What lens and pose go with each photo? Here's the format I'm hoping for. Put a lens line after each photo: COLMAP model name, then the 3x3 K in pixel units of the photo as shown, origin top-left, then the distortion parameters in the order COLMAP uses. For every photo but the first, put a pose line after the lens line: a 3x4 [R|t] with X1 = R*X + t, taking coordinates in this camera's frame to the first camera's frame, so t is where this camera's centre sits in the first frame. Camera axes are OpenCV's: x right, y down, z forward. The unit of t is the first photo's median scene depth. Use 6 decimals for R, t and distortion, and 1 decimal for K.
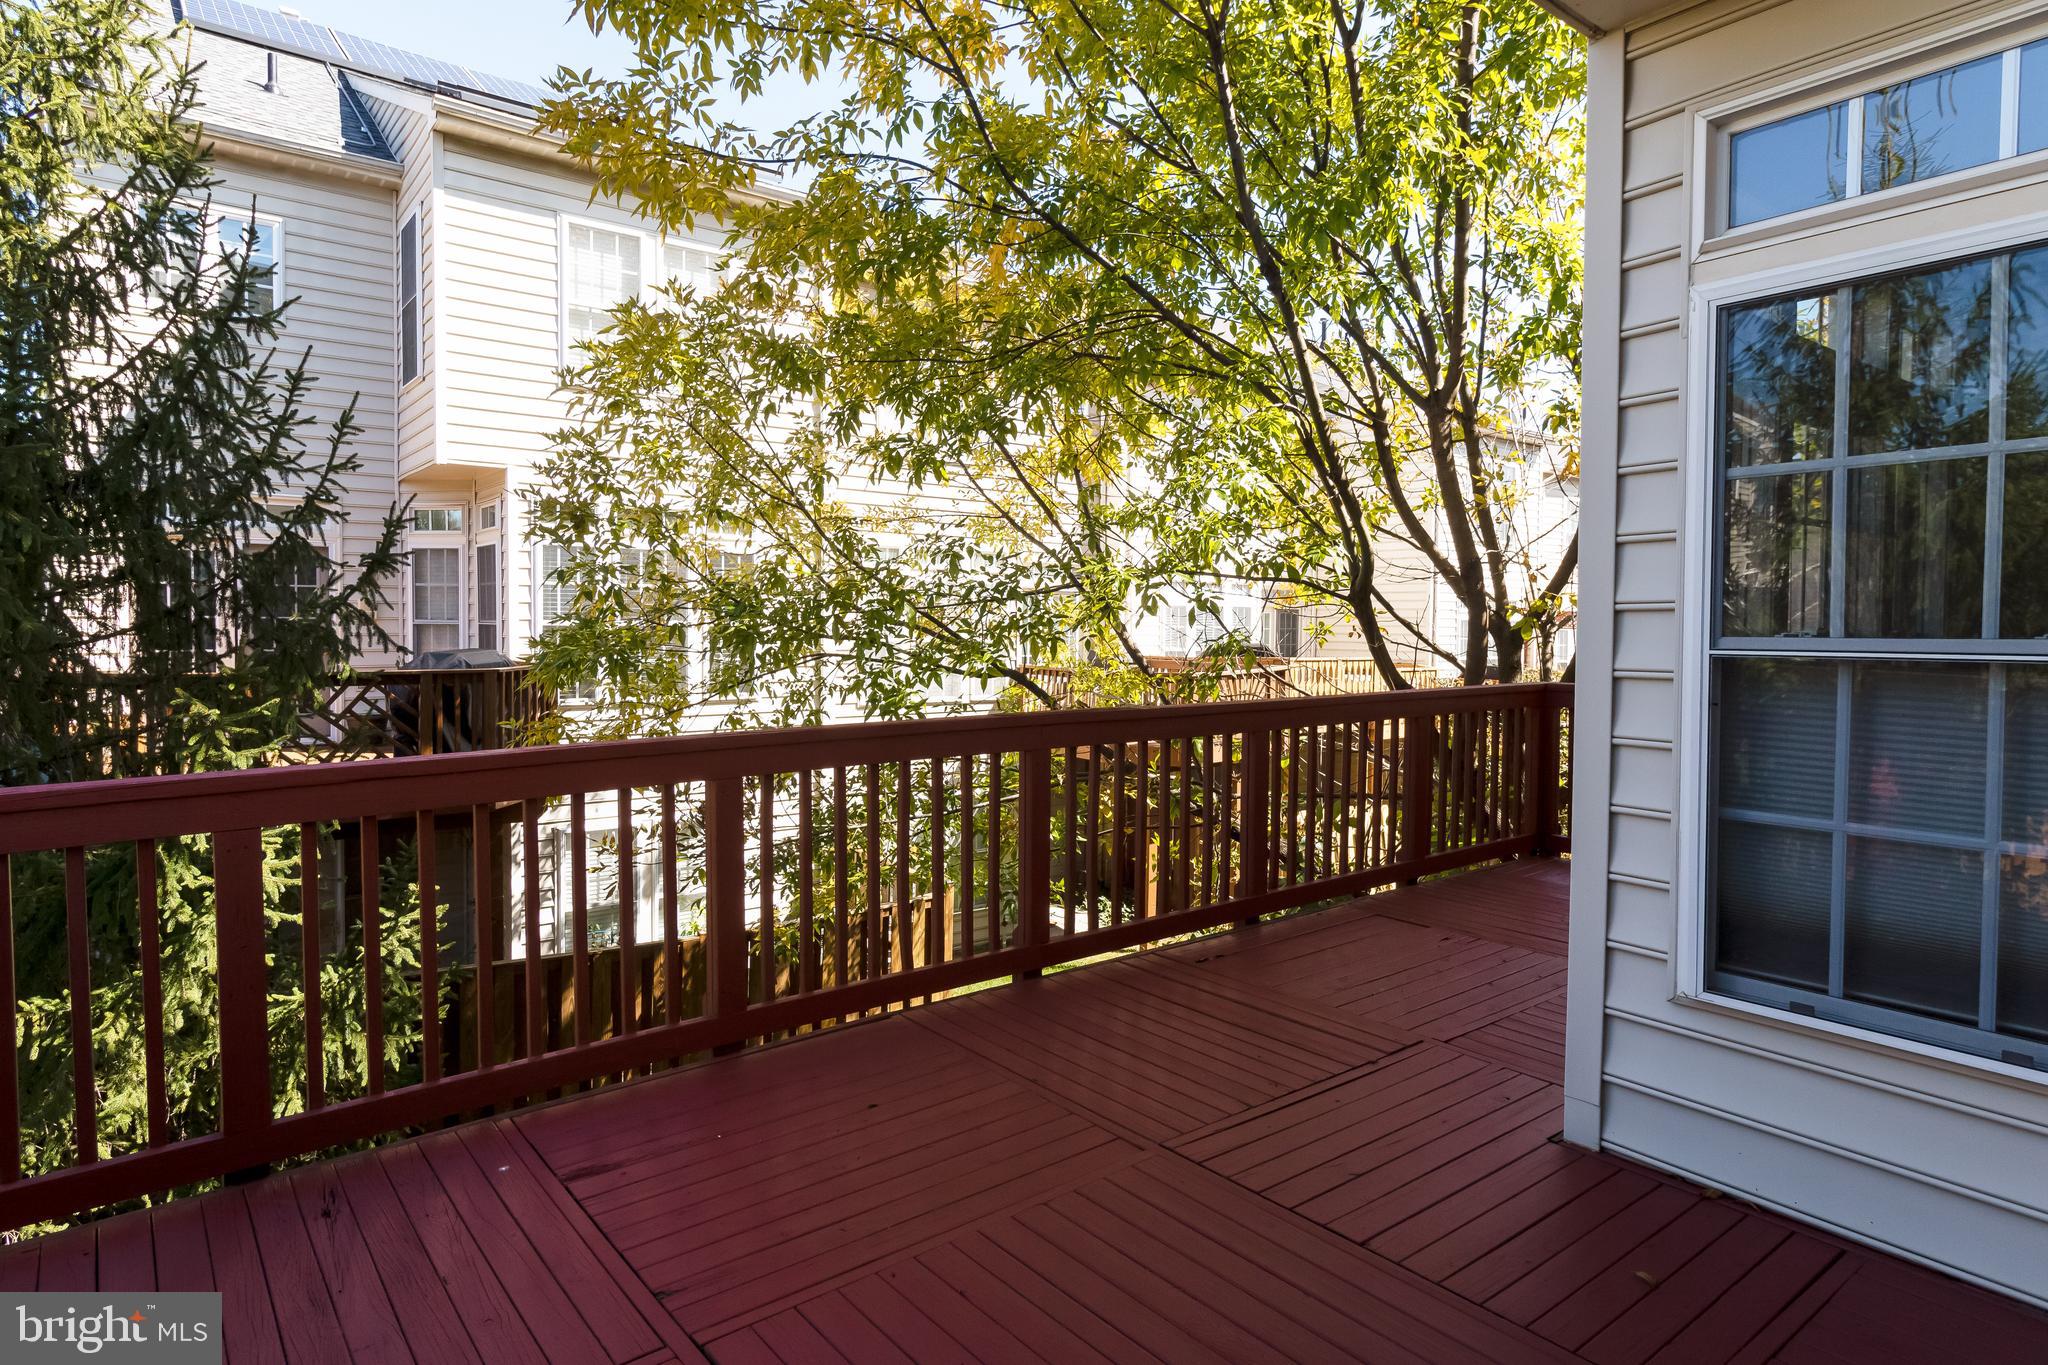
lens RADIAL K [[1125.6, 0, 1023.1], [0, 1125.6, 681.5], [0, 0, 1]] dist [-0.016905, 0.000252]
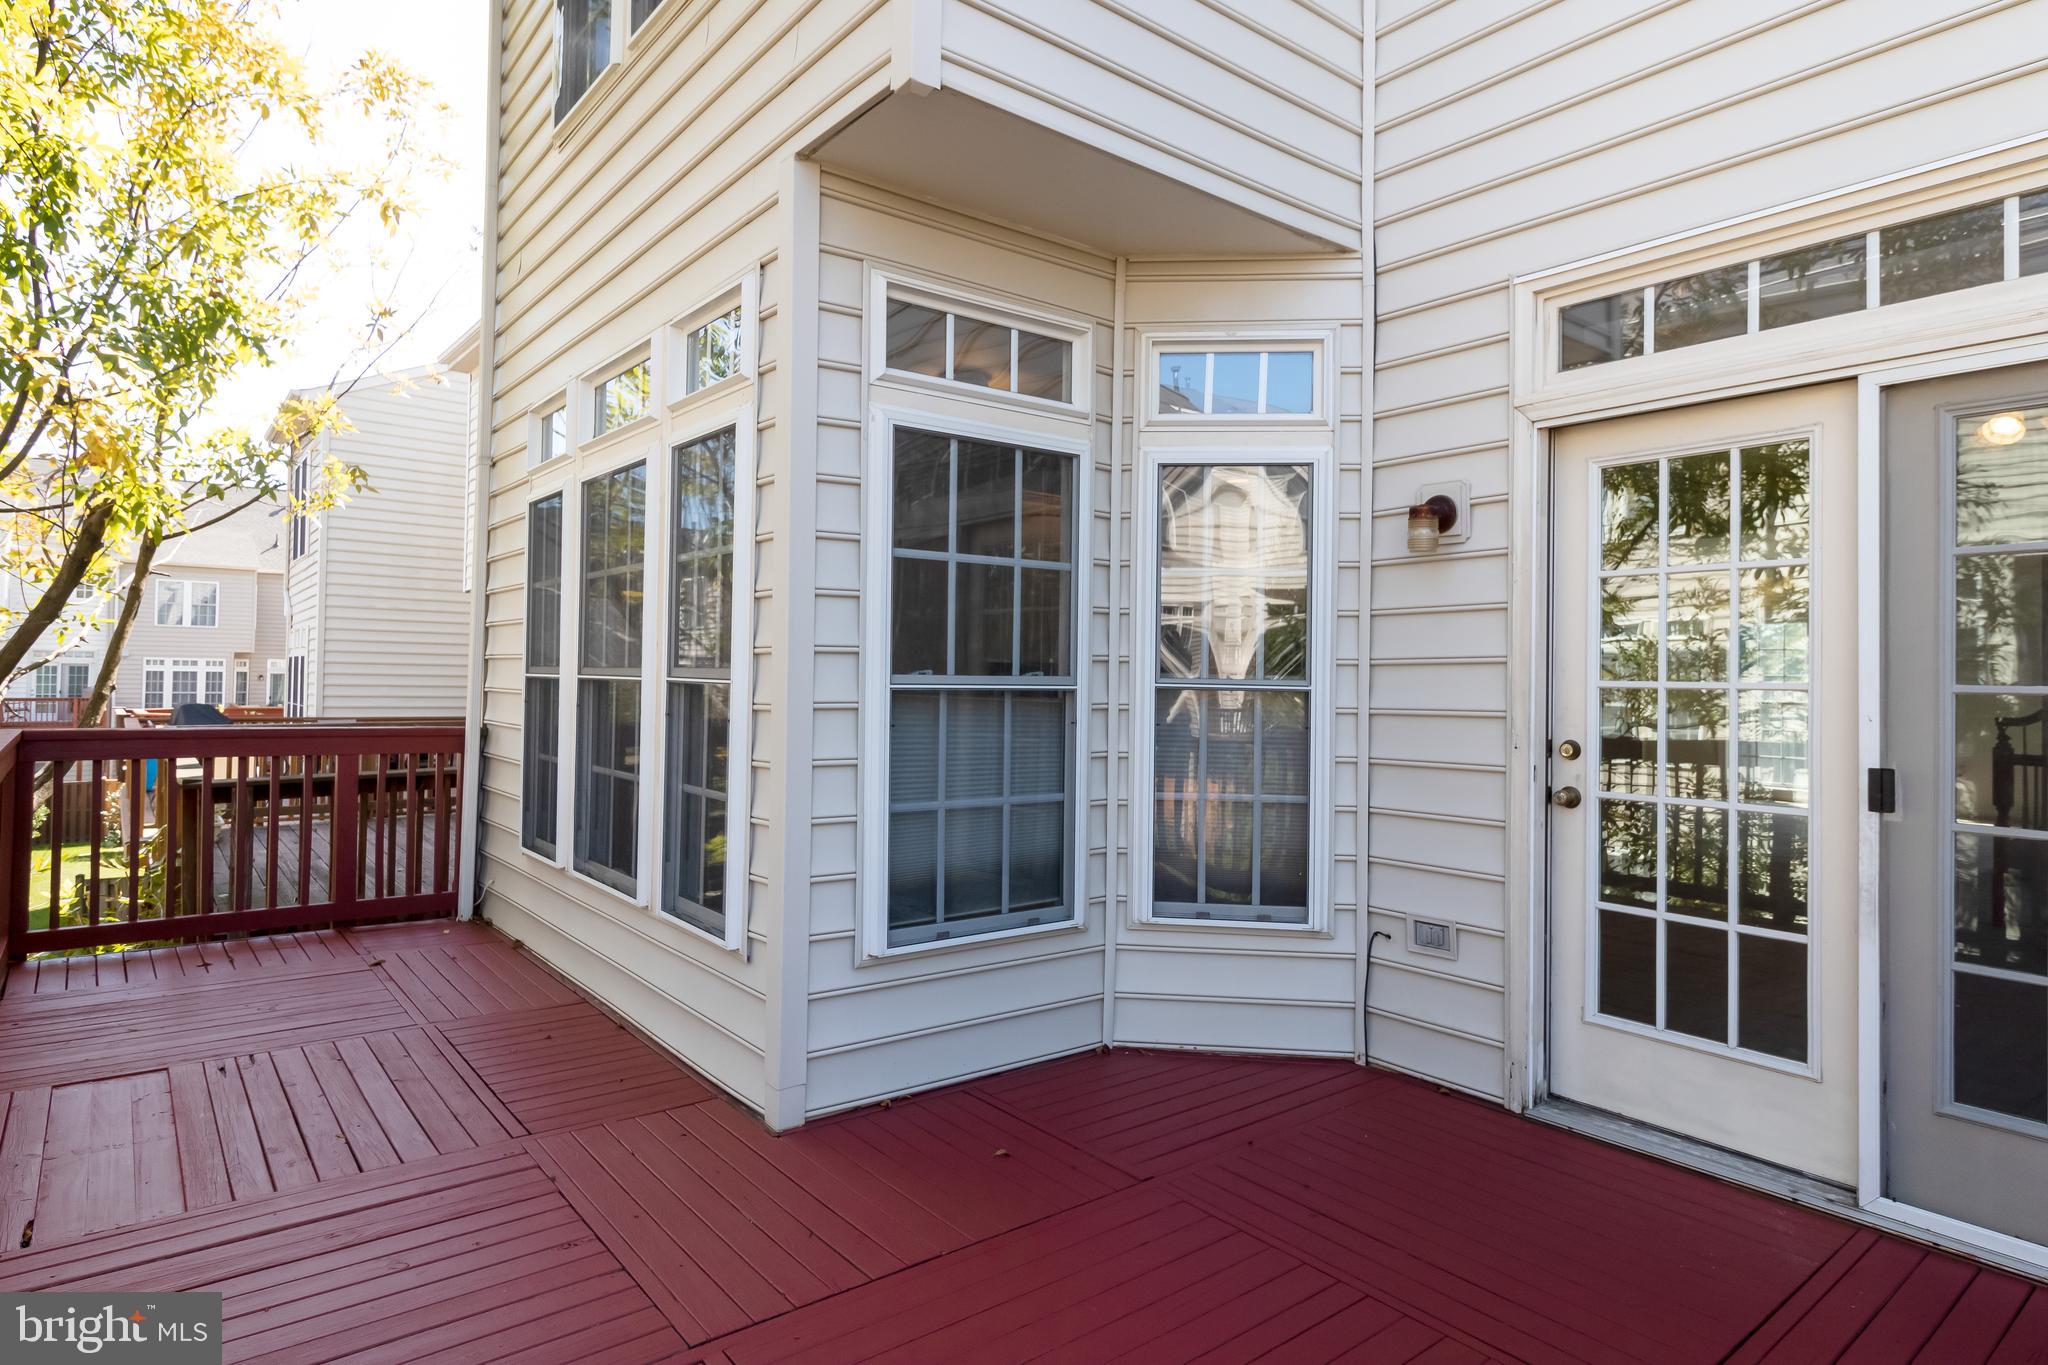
lens RADIAL K [[1125.6, 0, 1024.2], [0, 1125.6, 668.8], [0, 0, 1]] dist [-0.016905, 0.000252]
pose [[-0.017041, 0.002821, 0.999851, -0.713489], [0.028241, 0.999598, -0.002339, -0.038994], [-0.999456, 0.028197, -0.017114, 0.879894]]
